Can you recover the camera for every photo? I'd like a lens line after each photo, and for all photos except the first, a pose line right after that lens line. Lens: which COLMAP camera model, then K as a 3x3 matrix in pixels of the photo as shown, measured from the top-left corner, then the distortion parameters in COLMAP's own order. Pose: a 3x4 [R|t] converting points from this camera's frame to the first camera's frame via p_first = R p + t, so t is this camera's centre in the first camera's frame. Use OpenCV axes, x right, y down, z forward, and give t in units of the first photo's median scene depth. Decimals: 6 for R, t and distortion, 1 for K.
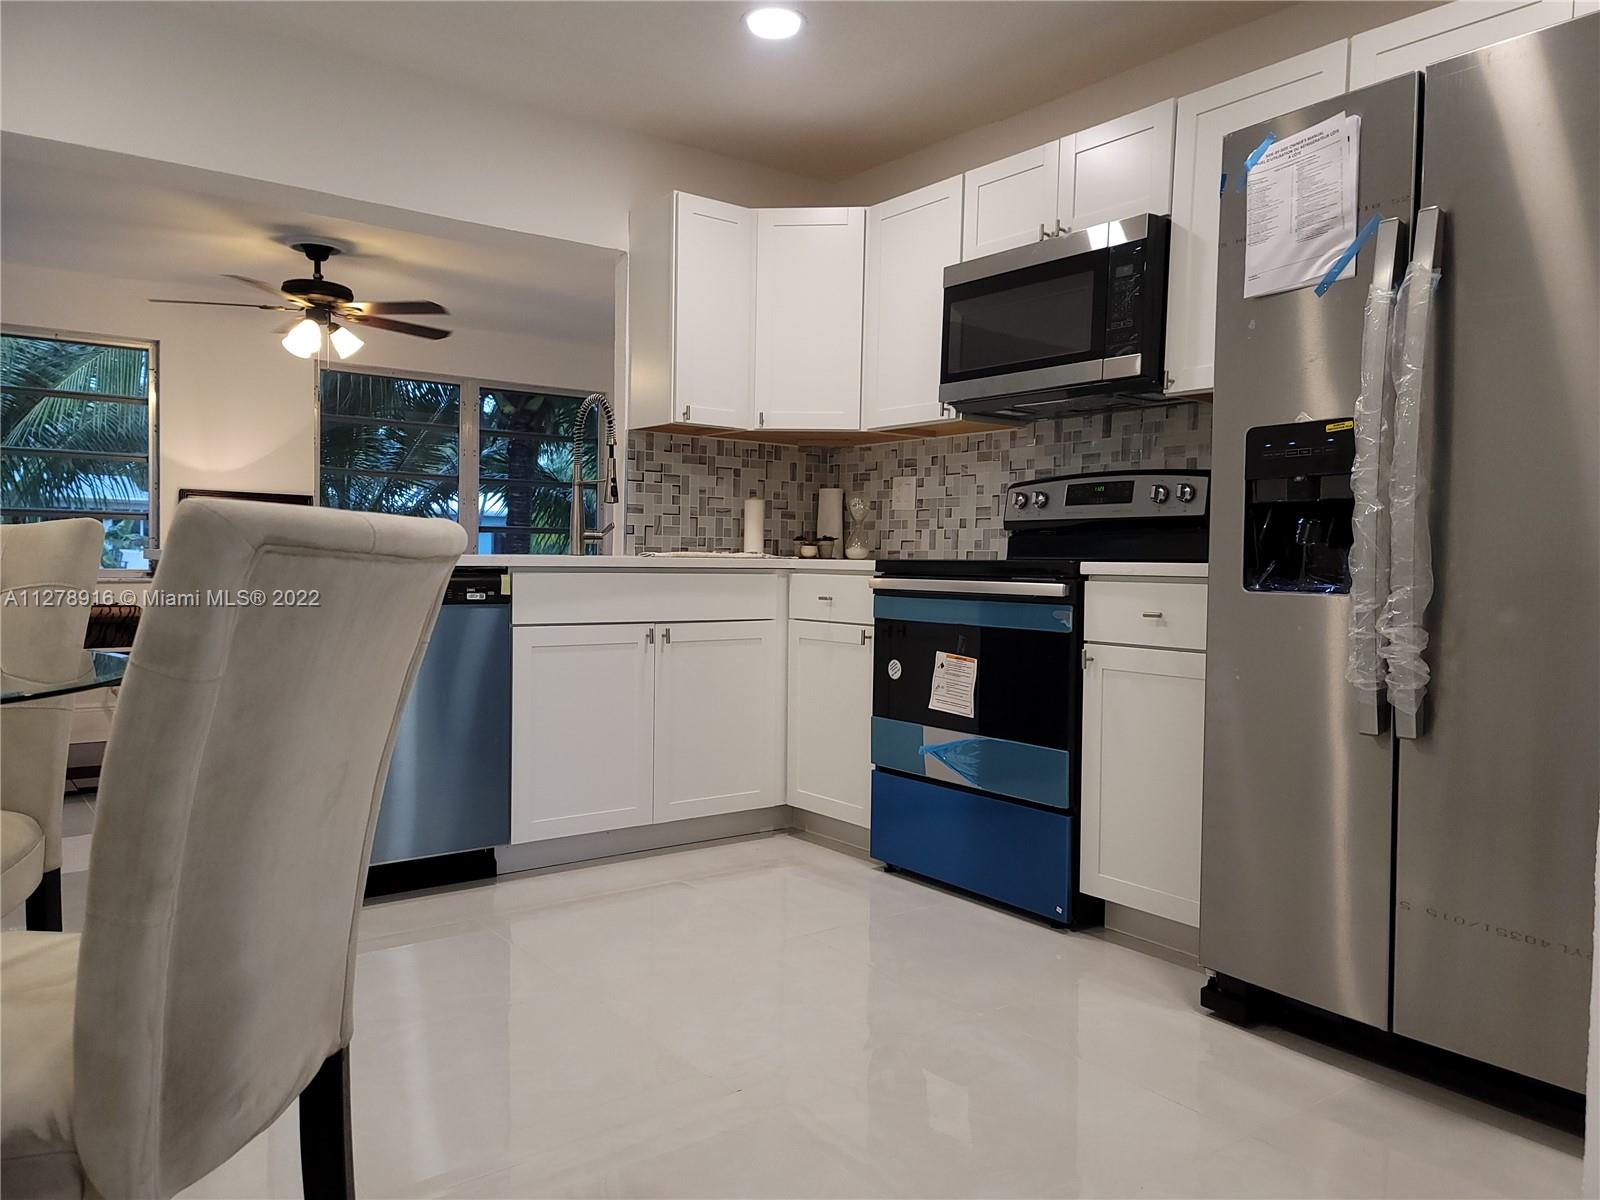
lens RADIAL K [[1169.3, 0, 821.2], [0, 1169.3, 604.2], [0, 0, 1]] dist [0.077675, -0.057247]
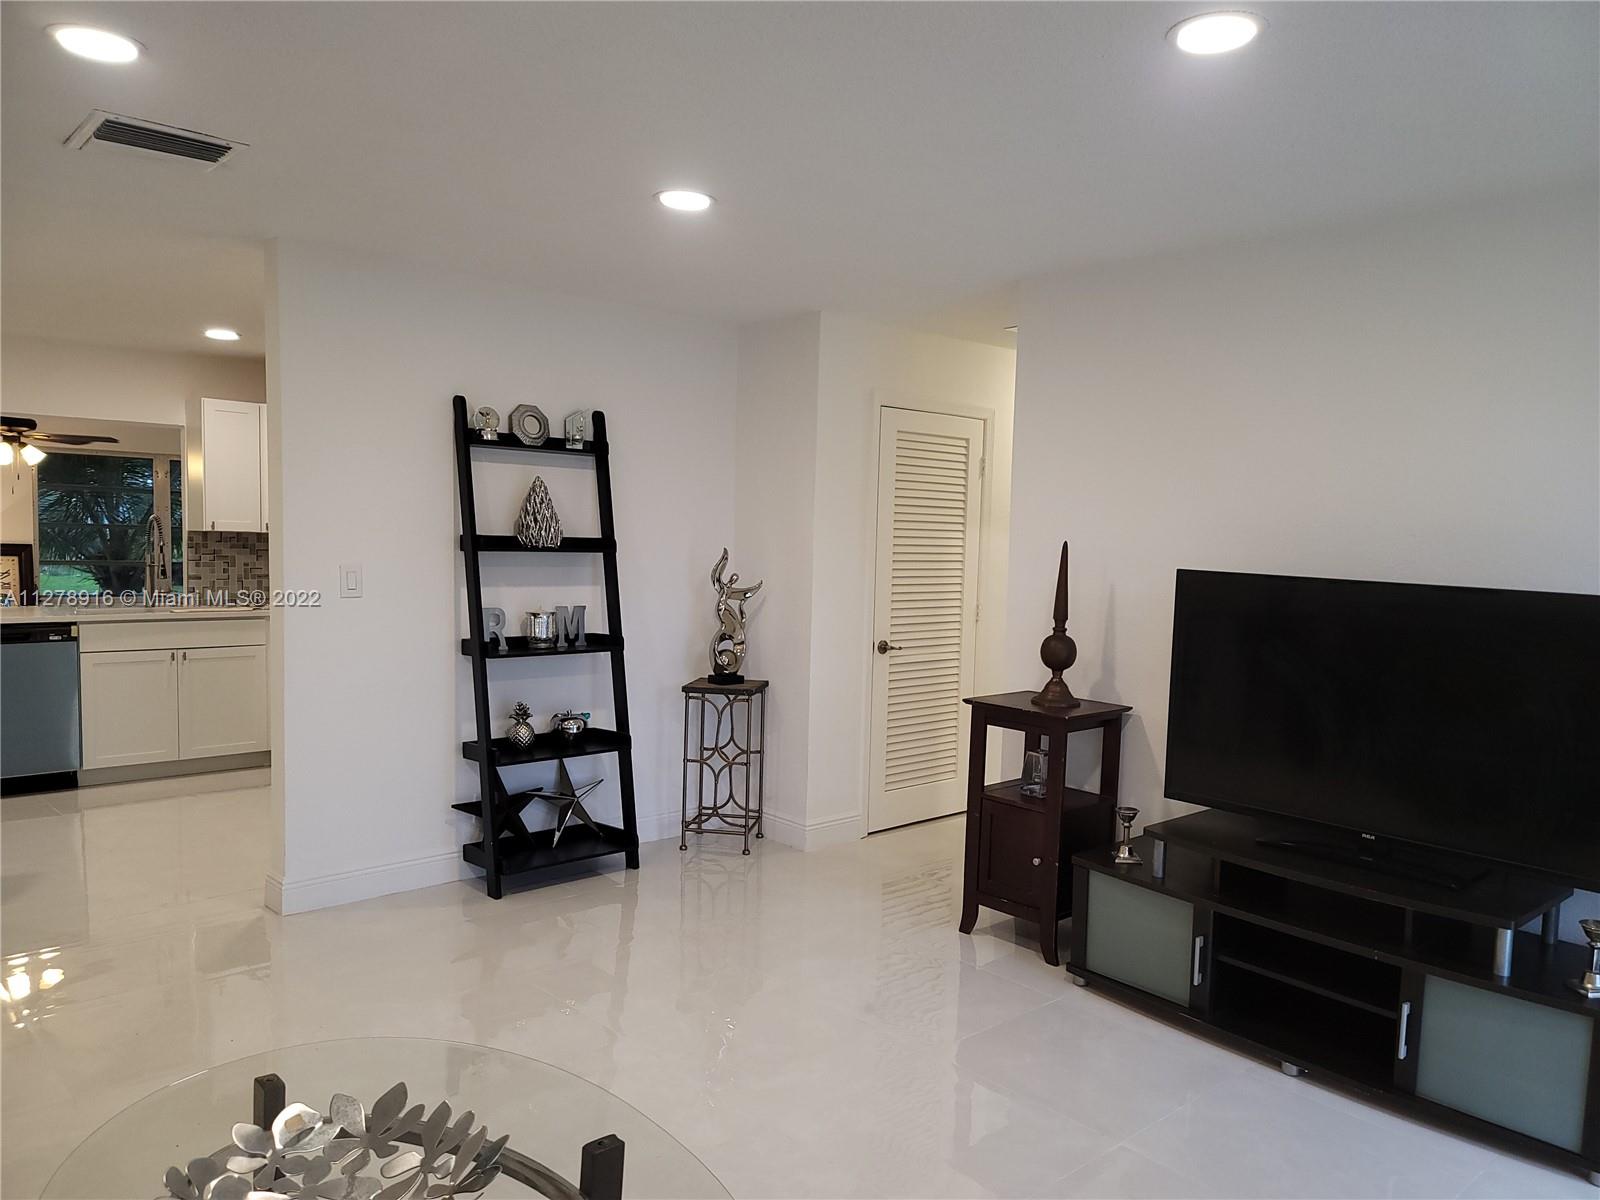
lens RADIAL K [[1166.4, 0, 802.1], [0, 1166.4, 636.0], [0, 0, 1]] dist [0.035678, -0.003499]
pose [[0.995671, 0.001163, 0.092942, 0.556033], [-0.004962, 0.999161, 0.040652, -0.070947], [-0.092817, -0.040937, 0.994841, -0.768197]]
